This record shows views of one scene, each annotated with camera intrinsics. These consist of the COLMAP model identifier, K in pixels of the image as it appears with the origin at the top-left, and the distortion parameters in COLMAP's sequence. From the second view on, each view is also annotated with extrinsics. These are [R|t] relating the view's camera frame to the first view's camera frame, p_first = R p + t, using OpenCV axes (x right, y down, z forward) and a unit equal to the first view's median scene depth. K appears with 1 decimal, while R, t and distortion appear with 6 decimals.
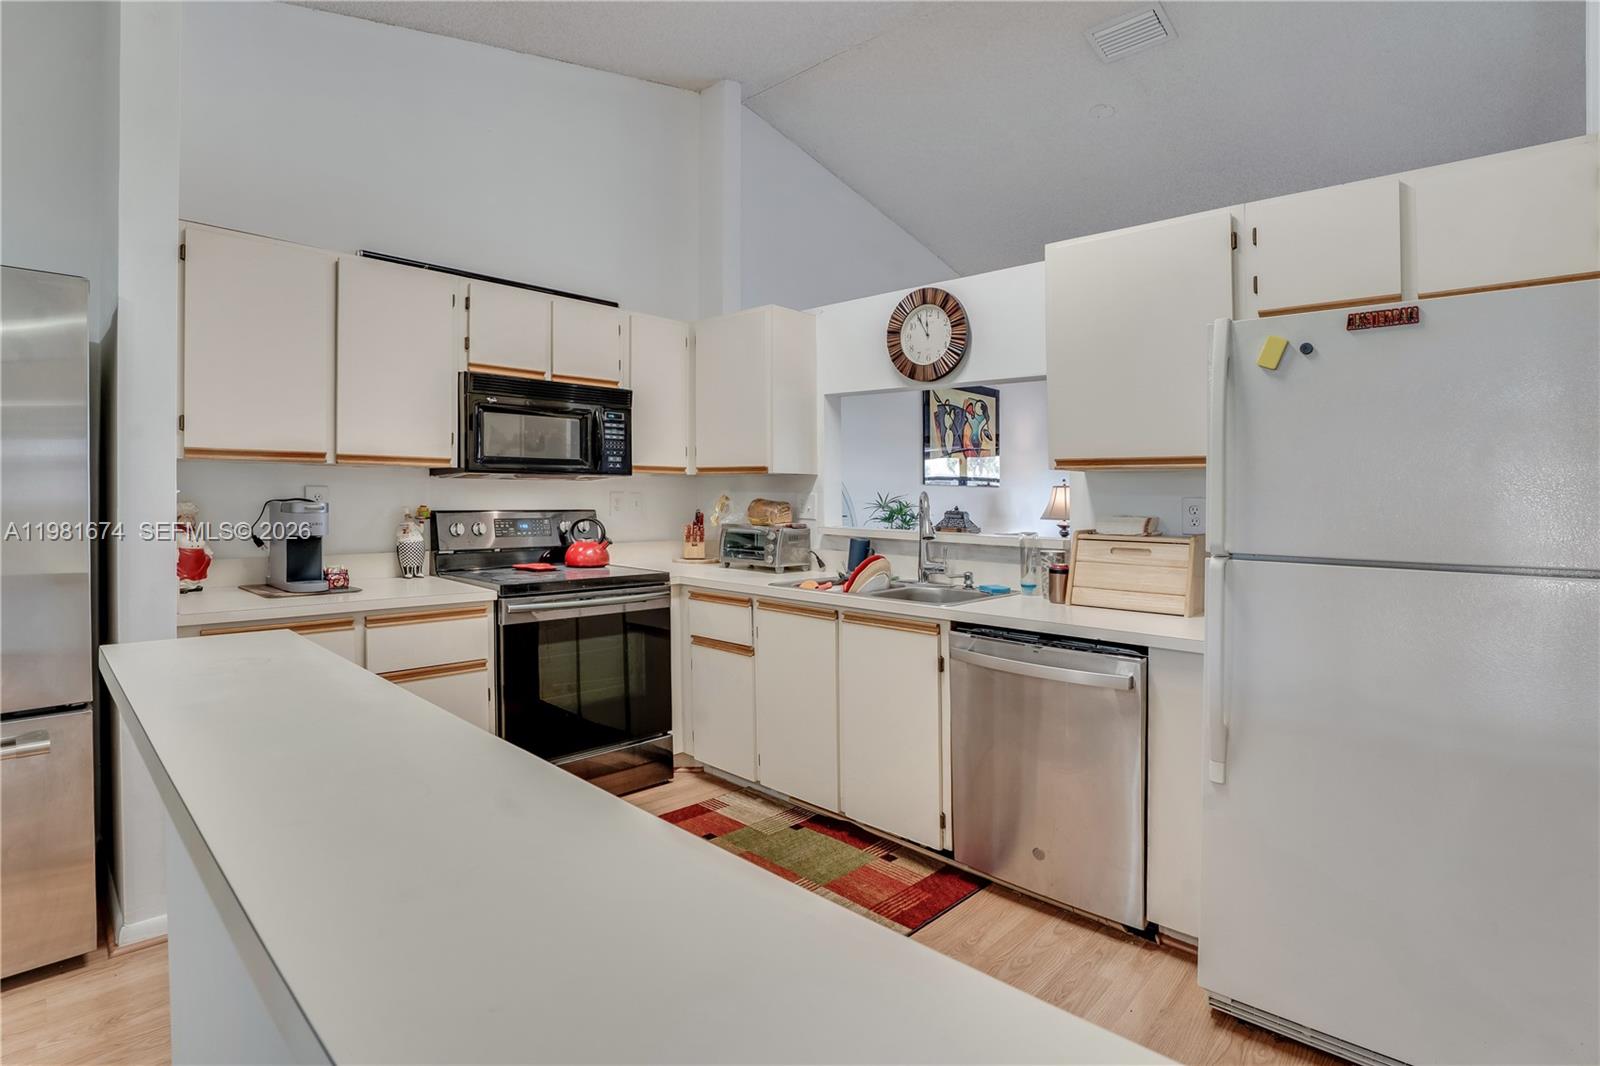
lens RADIAL K [[766.6, 0, 760.7], [0, 766.6, 498.5], [0, 0, 1]] dist [-0.059167, 0.016615]
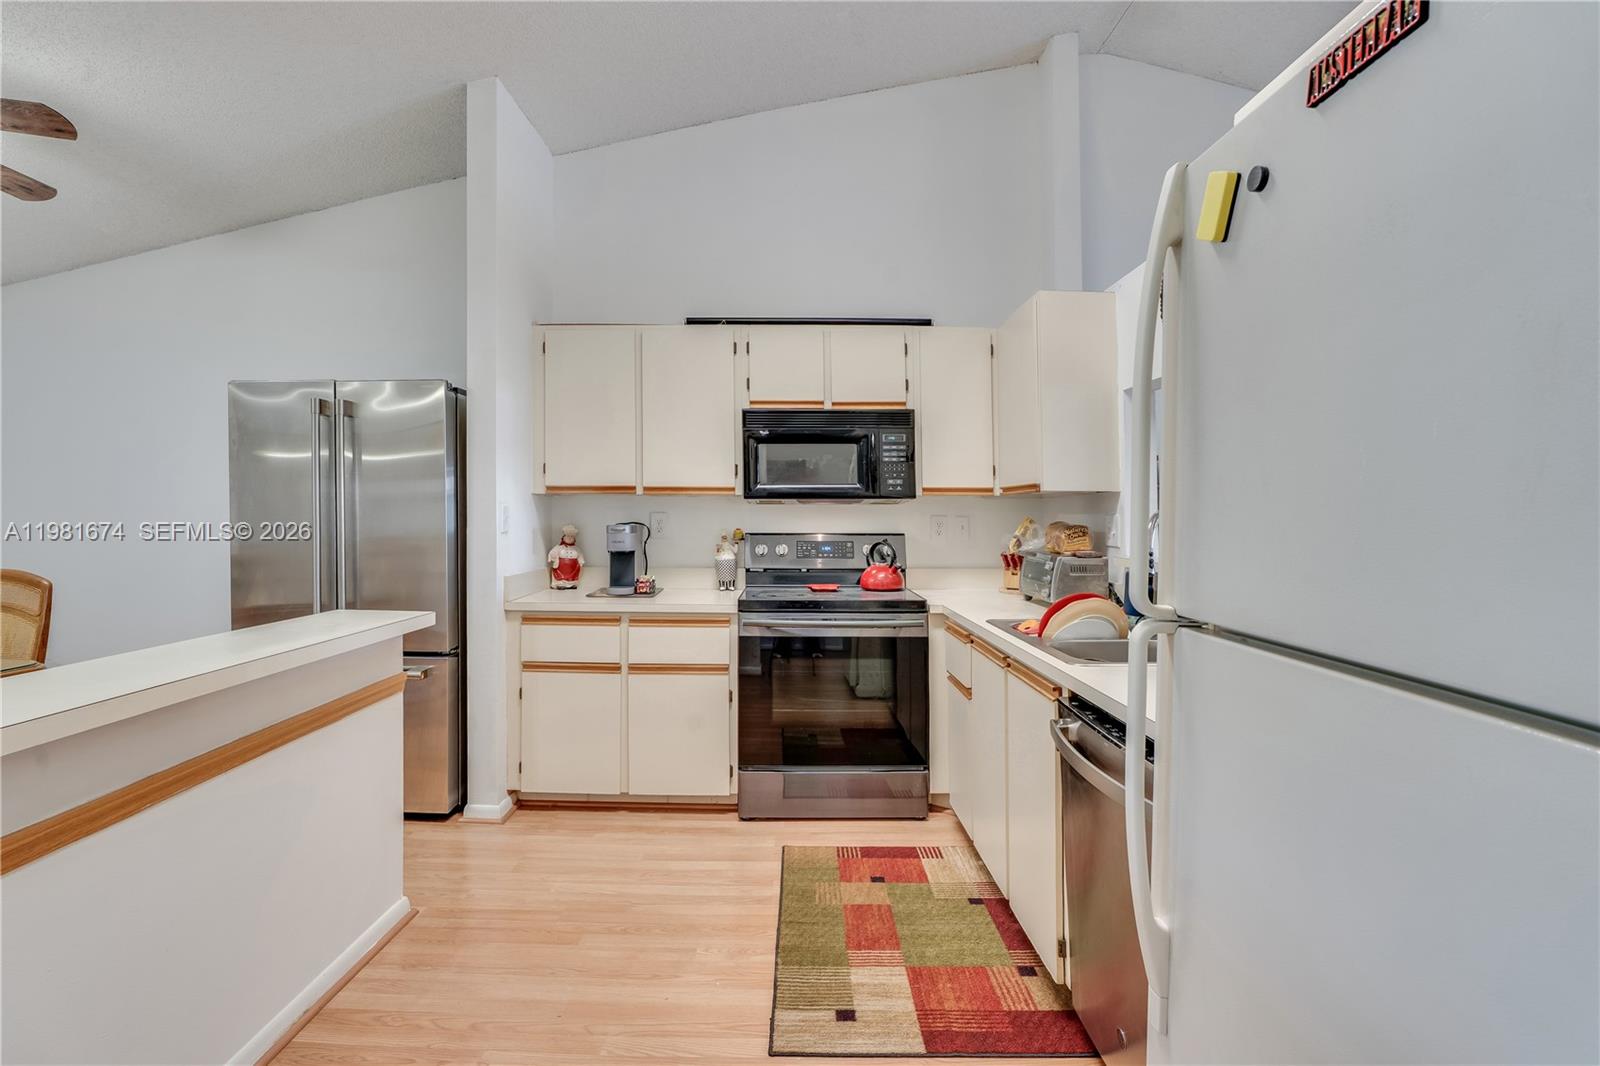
lens RADIAL K [[766.6, 0, 813.8], [0, 766.6, 542.8], [0, 0, 1]] dist [-0.059167, 0.016615]
pose [[0.727802, 0.014125, -0.685642, 0.434040], [0.000665, 0.999773, 0.021301, 0.006146], [0.685787, -0.015959, 0.727627, 0.224415]]
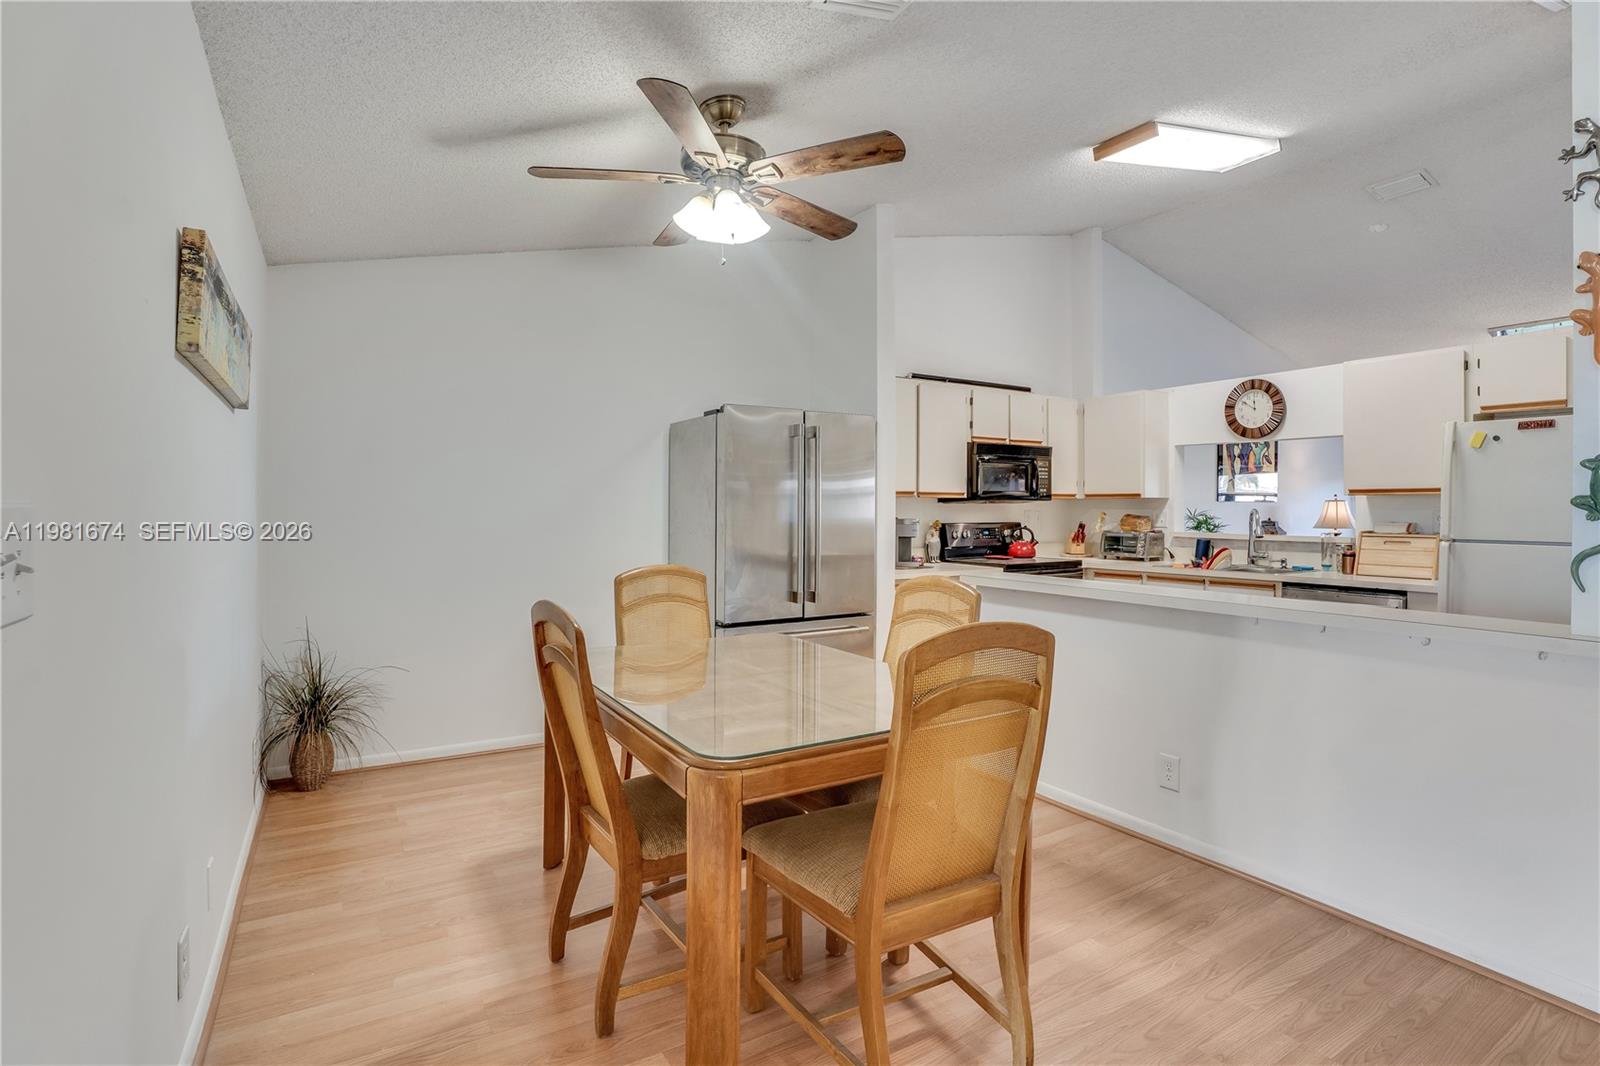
lens RADIAL K [[766.6, 0, 799.3], [0, 766.6, 545.2], [0, 0, 1]] dist [-0.059167, 0.016615]
pose [[0.974977, -0.002899, -0.222286, -0.356883], [0.011634, 0.999210, 0.037997, -0.003069], [0.222001, -0.039632, 0.974241, -0.733052]]
